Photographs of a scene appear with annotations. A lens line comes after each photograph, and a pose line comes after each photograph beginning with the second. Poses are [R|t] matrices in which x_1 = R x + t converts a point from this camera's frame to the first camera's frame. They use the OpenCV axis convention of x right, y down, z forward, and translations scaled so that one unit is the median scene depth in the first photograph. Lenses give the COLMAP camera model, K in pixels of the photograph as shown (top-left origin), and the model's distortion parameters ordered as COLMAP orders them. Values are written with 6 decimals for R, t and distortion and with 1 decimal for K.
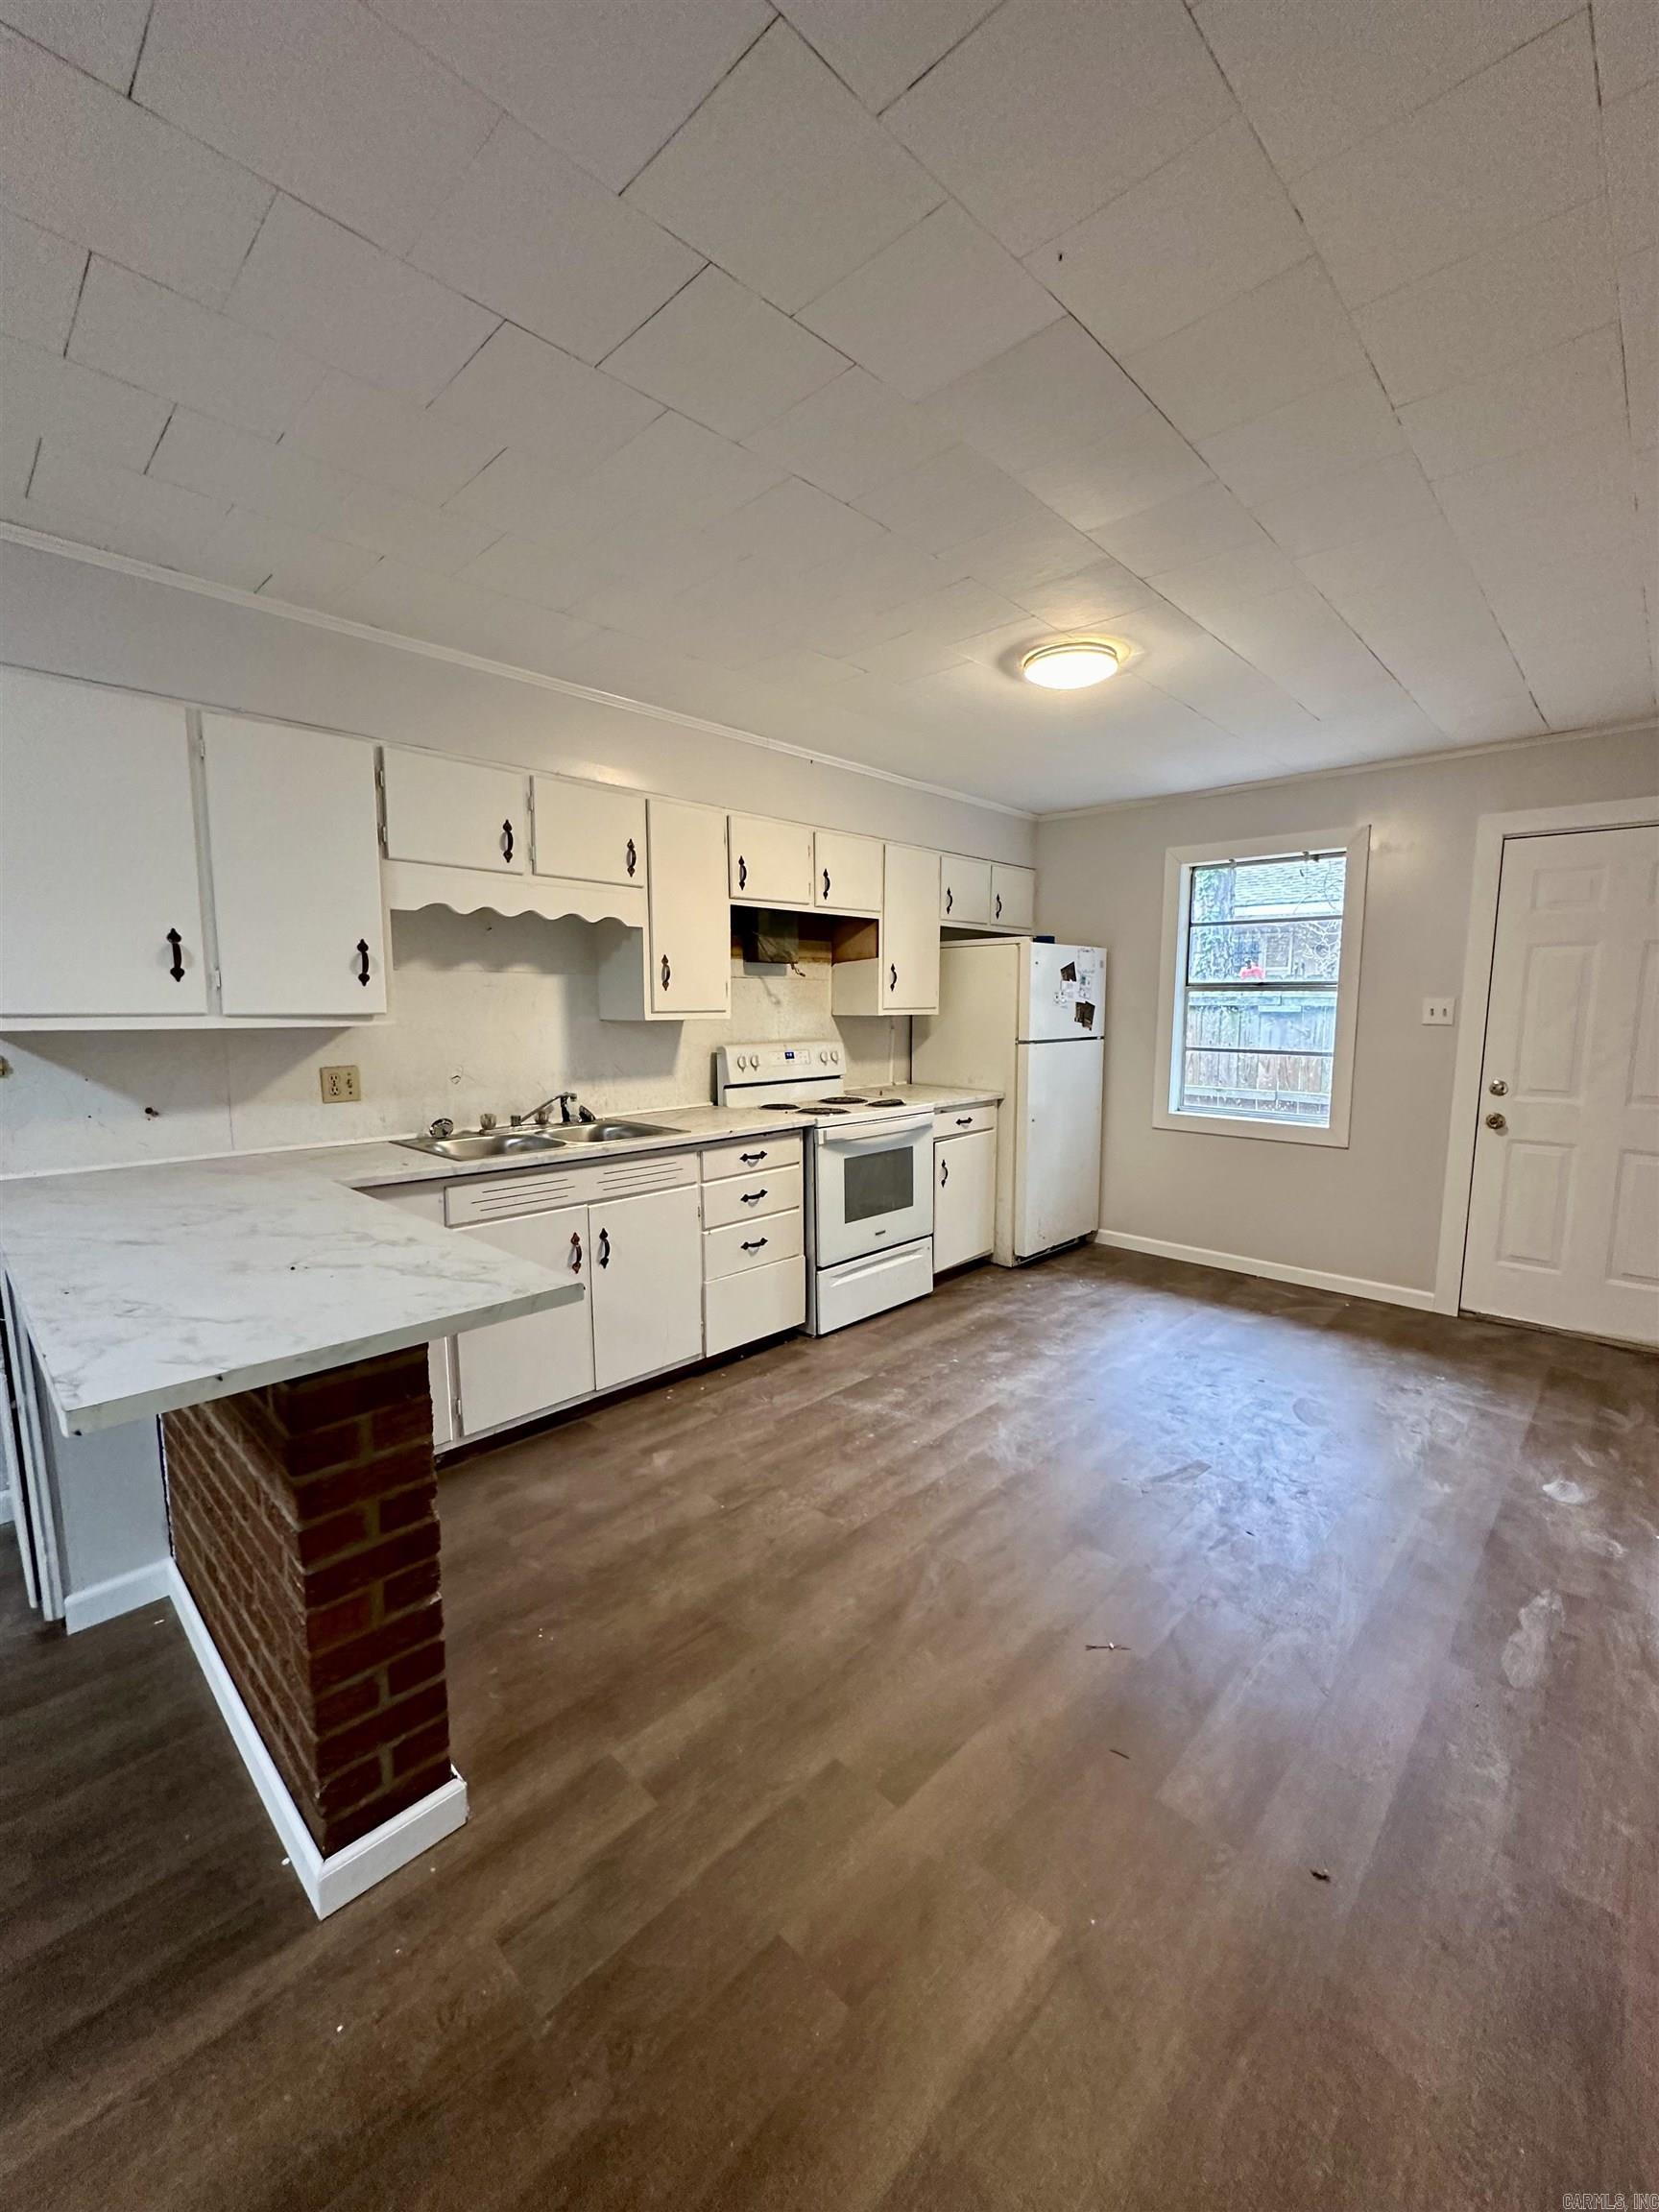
lens RADIAL K [[883.3, 0, 827.2], [0, 883.3, 1105.0], [0, 0, 1]] dist [-0.005219, 0.000686]
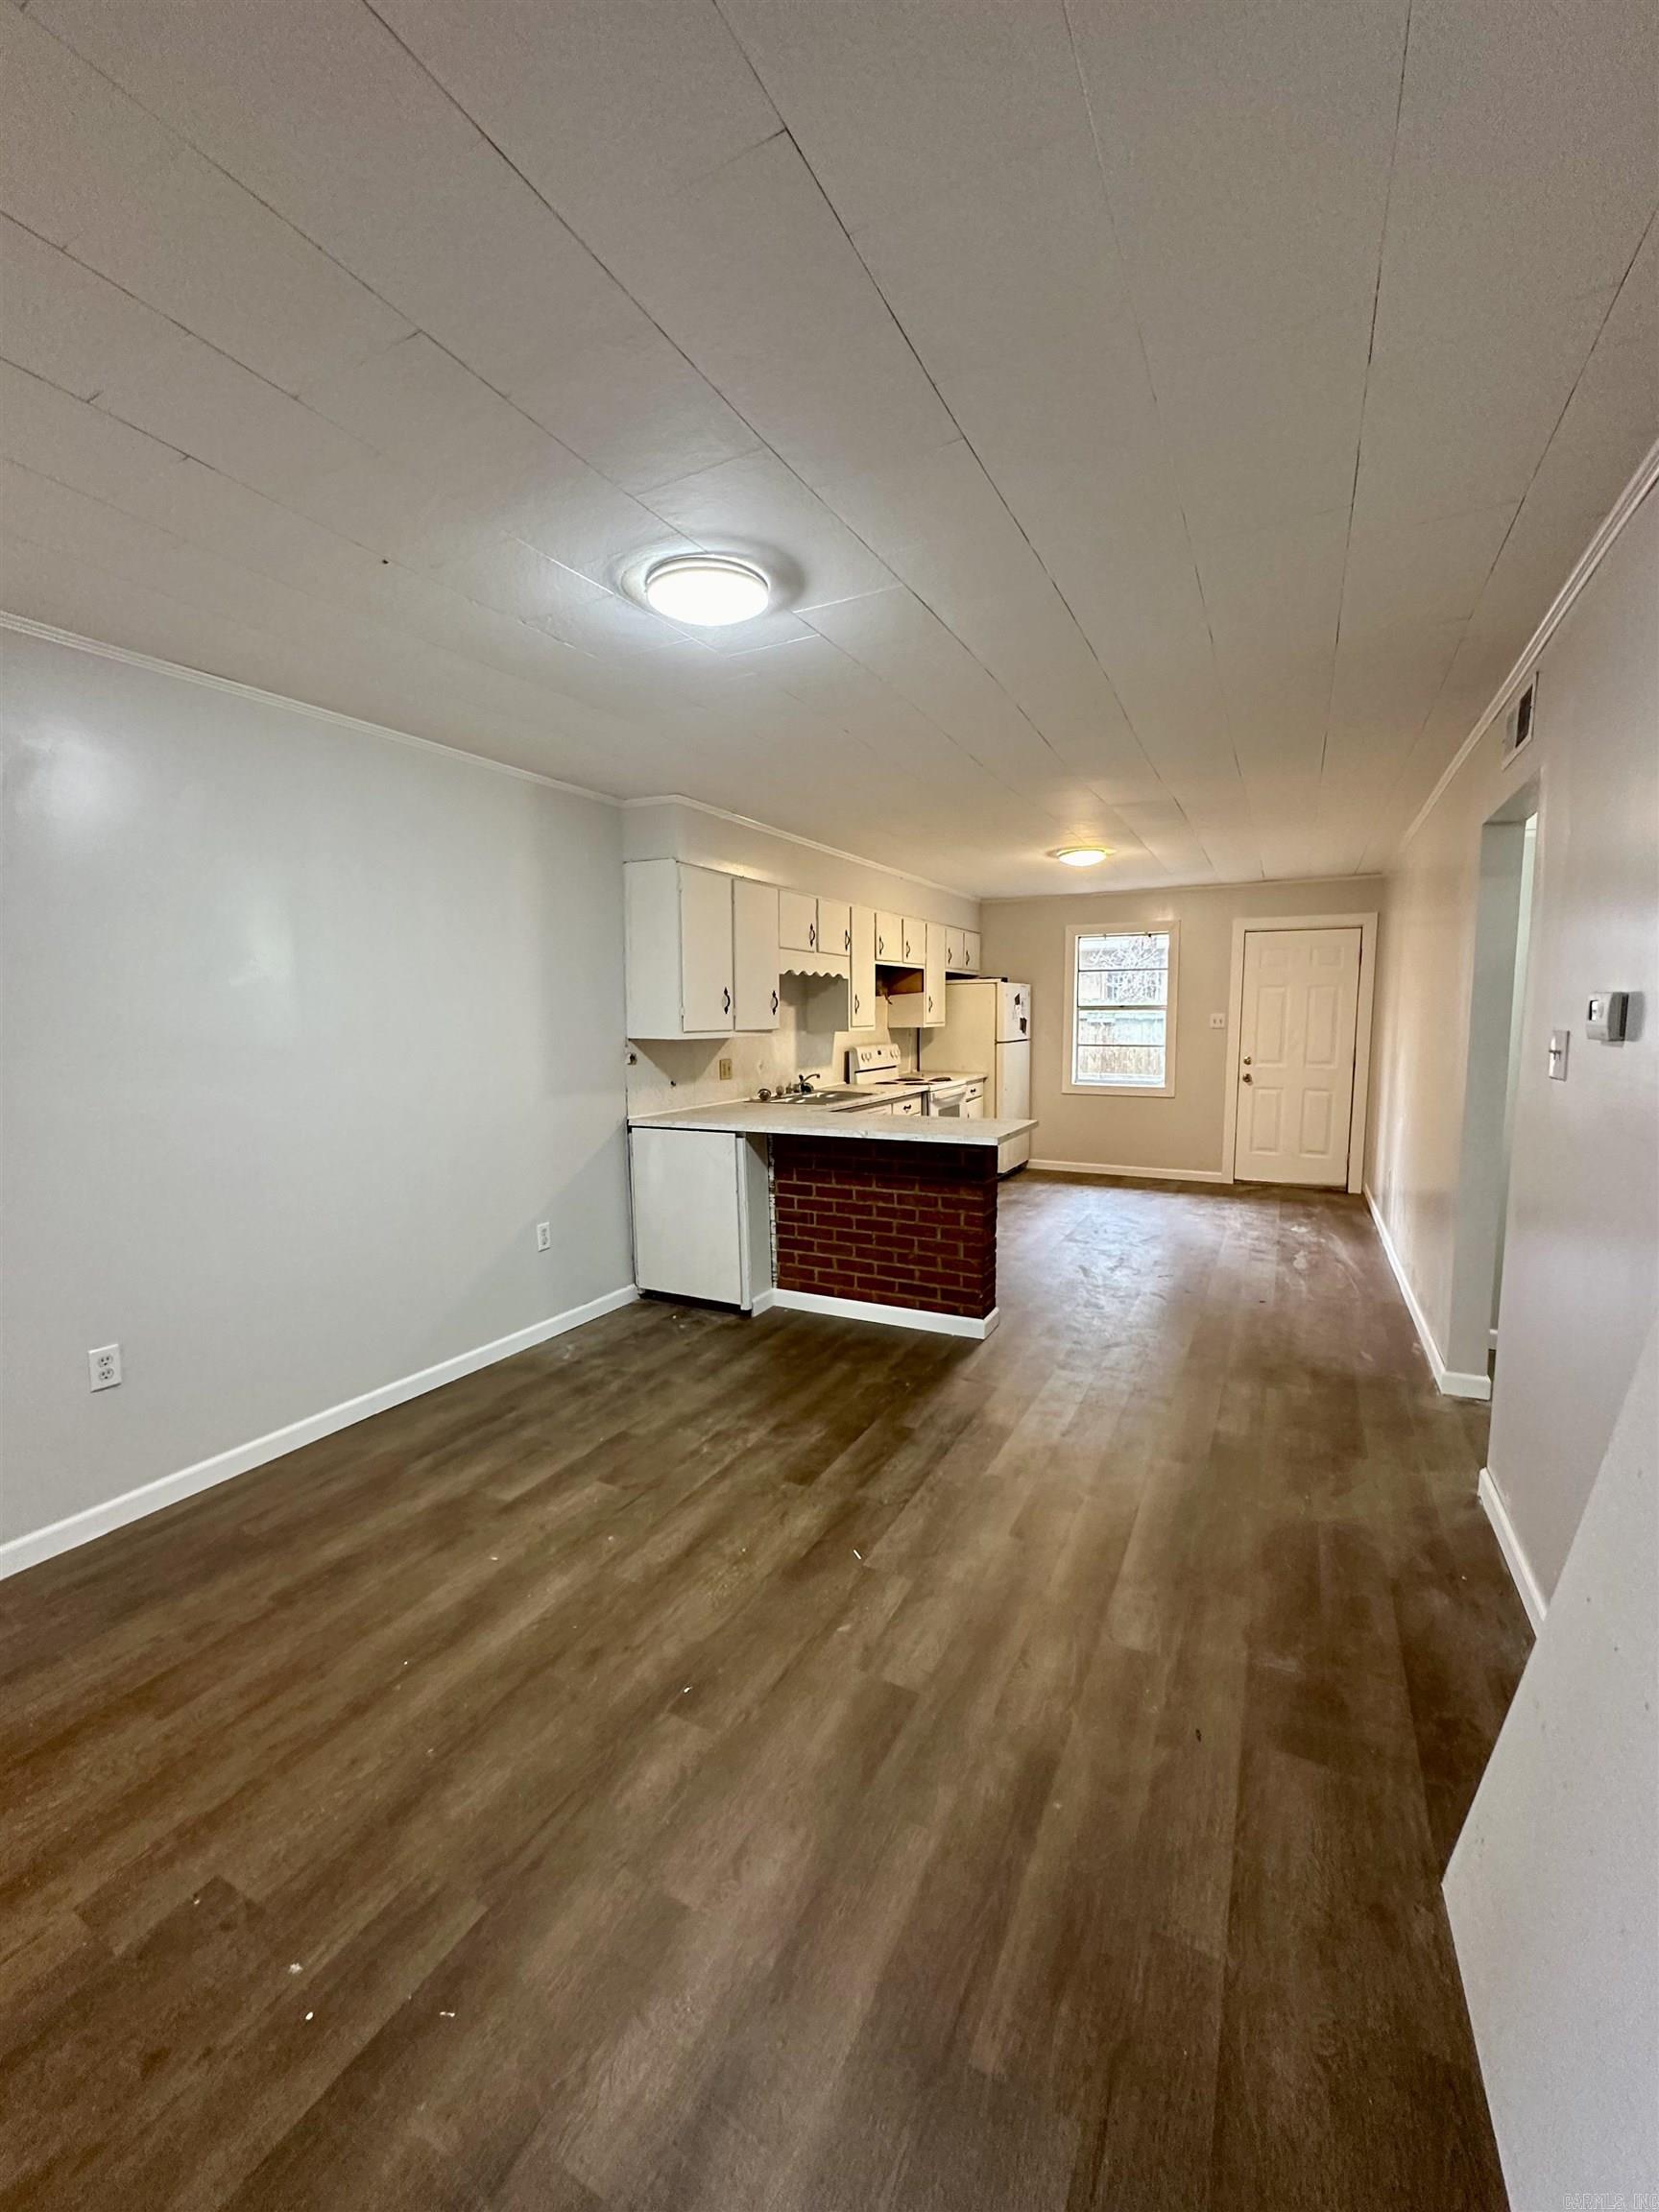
lens RADIAL K [[883.3, 0, 827.2], [0, 883.3, 1105.0], [0, 0, 1]] dist [-0.005219, 0.000686]
pose [[0.959959, -0.038173, 0.277528, -0.650619], [0.042382, 0.999059, -0.009181, 0.055959], [-0.276917, 0.020576, 0.960674, -0.586905]]
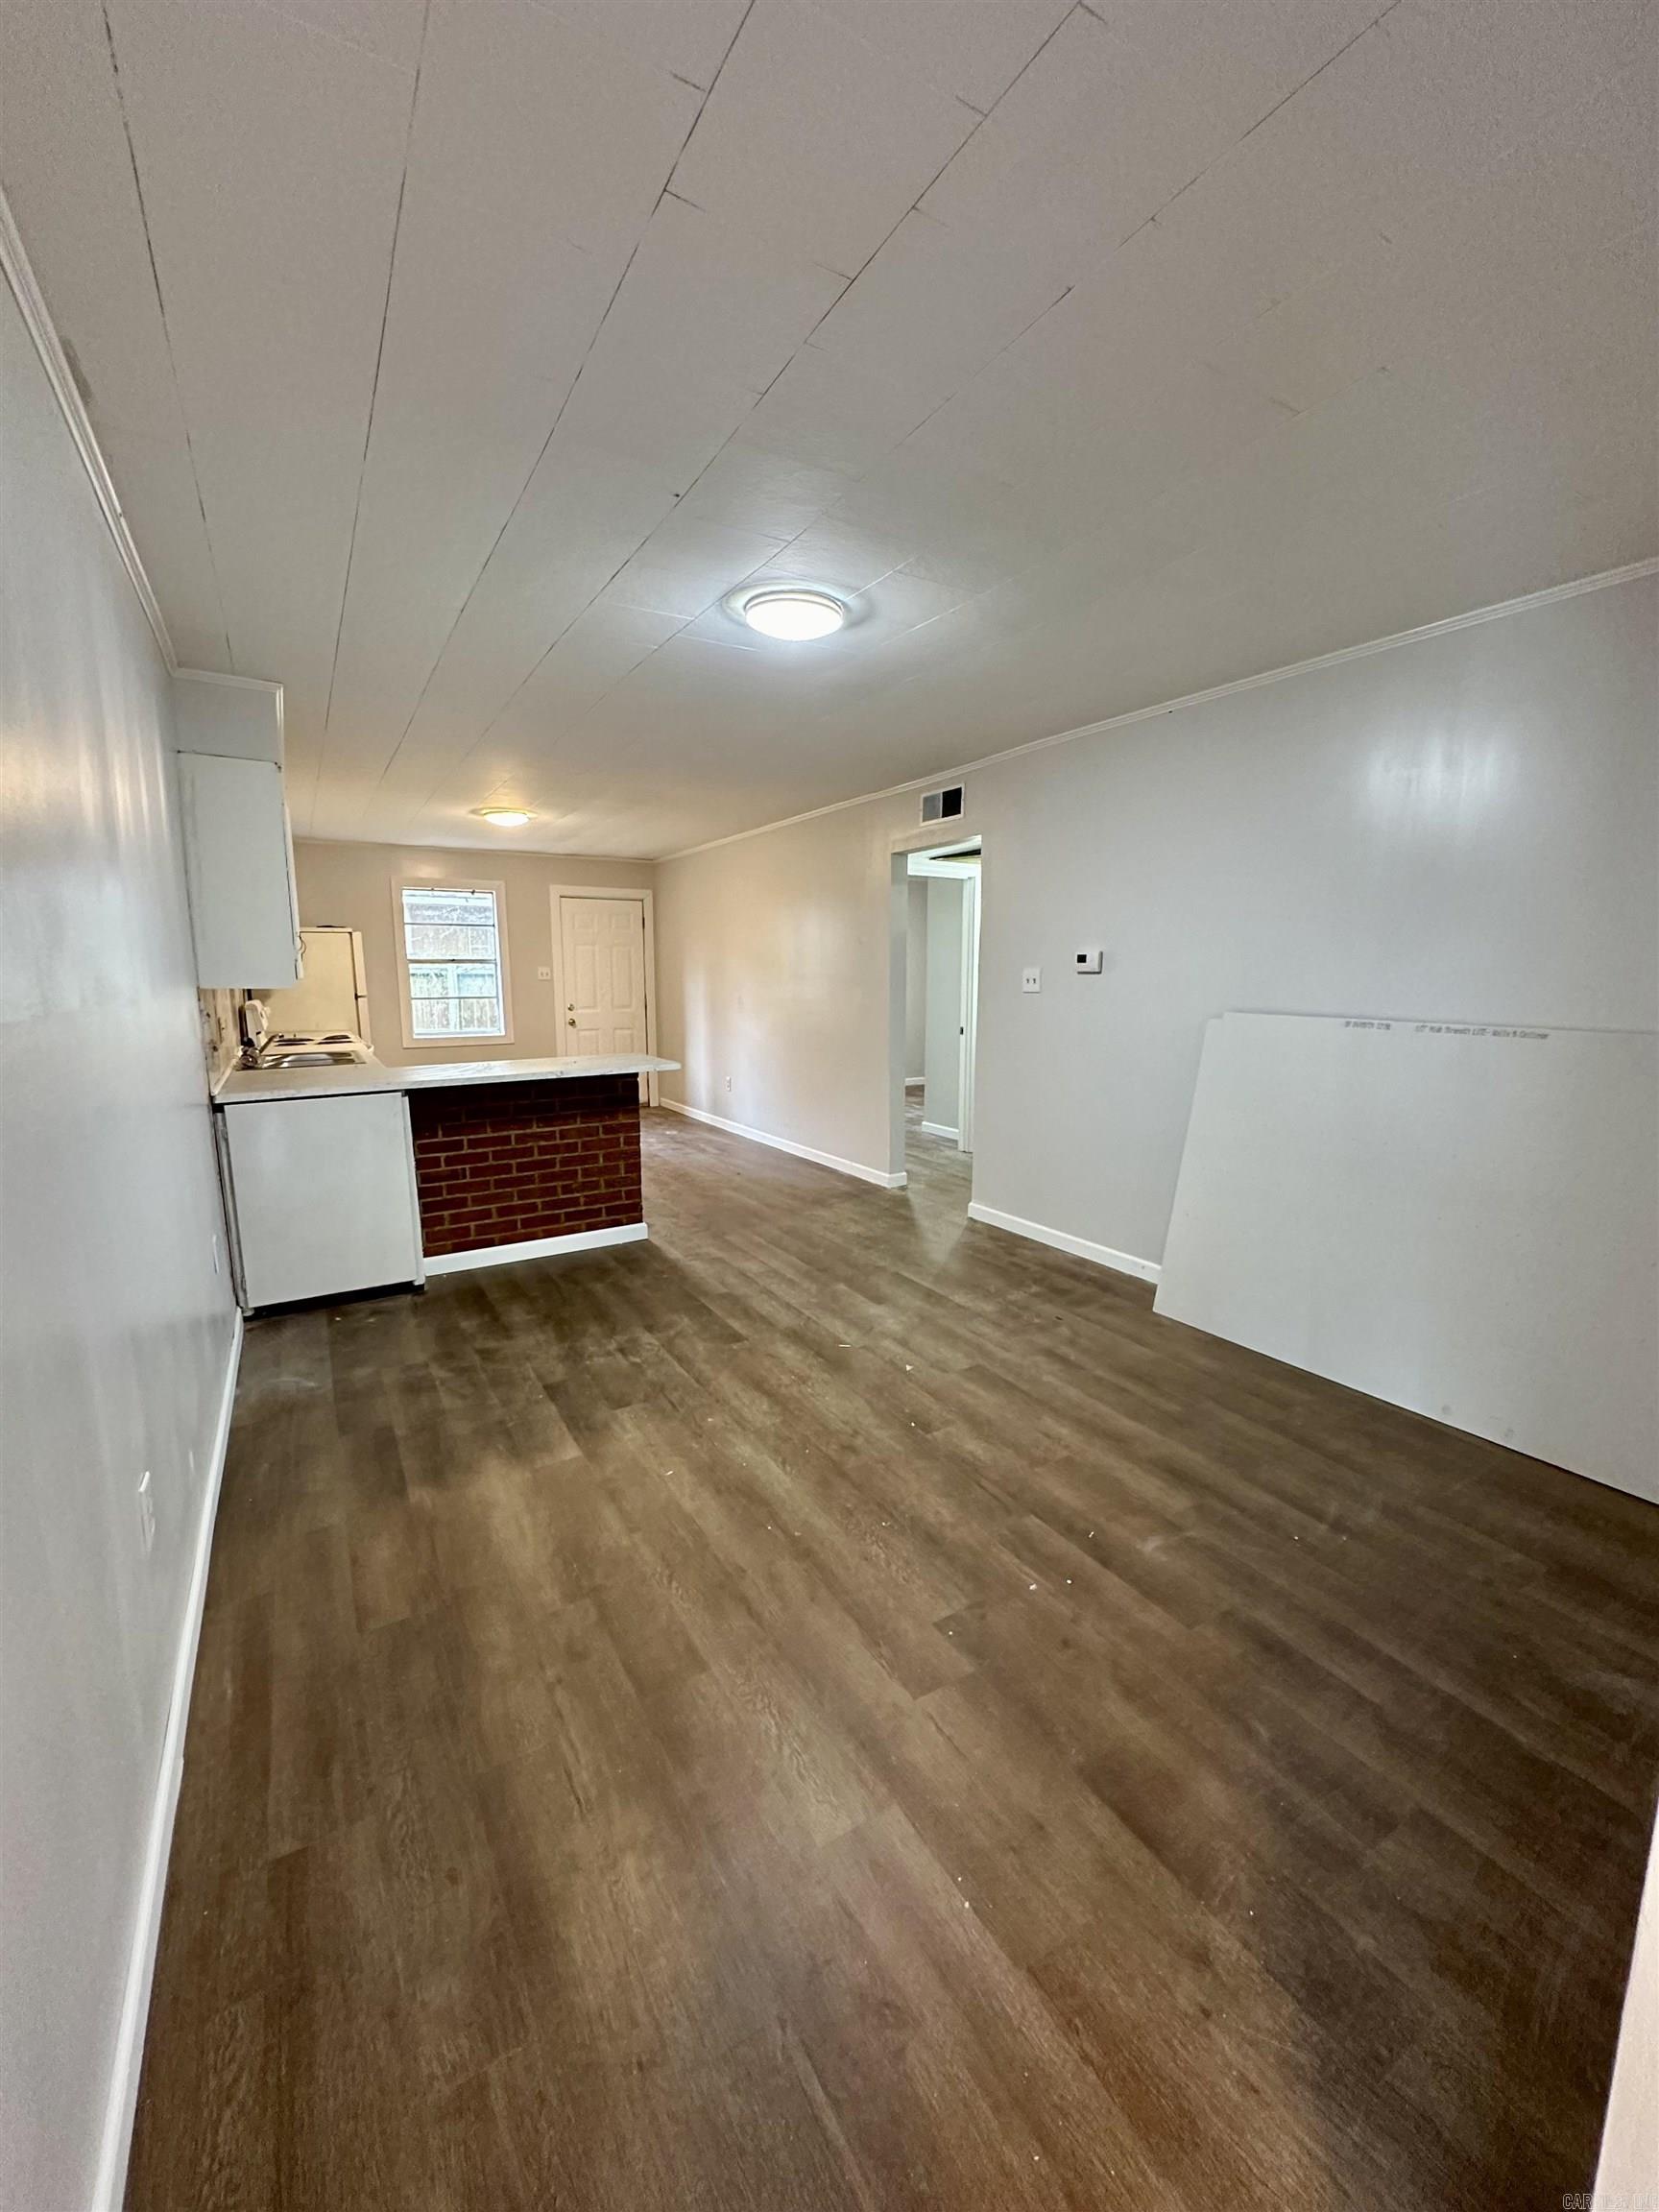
lens RADIAL K [[883.3, 0, 827.2], [0, 883.3, 1105.0], [0, 0, 1]] dist [-0.005219, 0.000686]
pose [[0.262265, -0.150006, 0.953266, -1.260015], [0.117242, 0.985479, 0.122819, 0.025948], [-0.957847, 0.079552, 0.276044, -0.234913]]
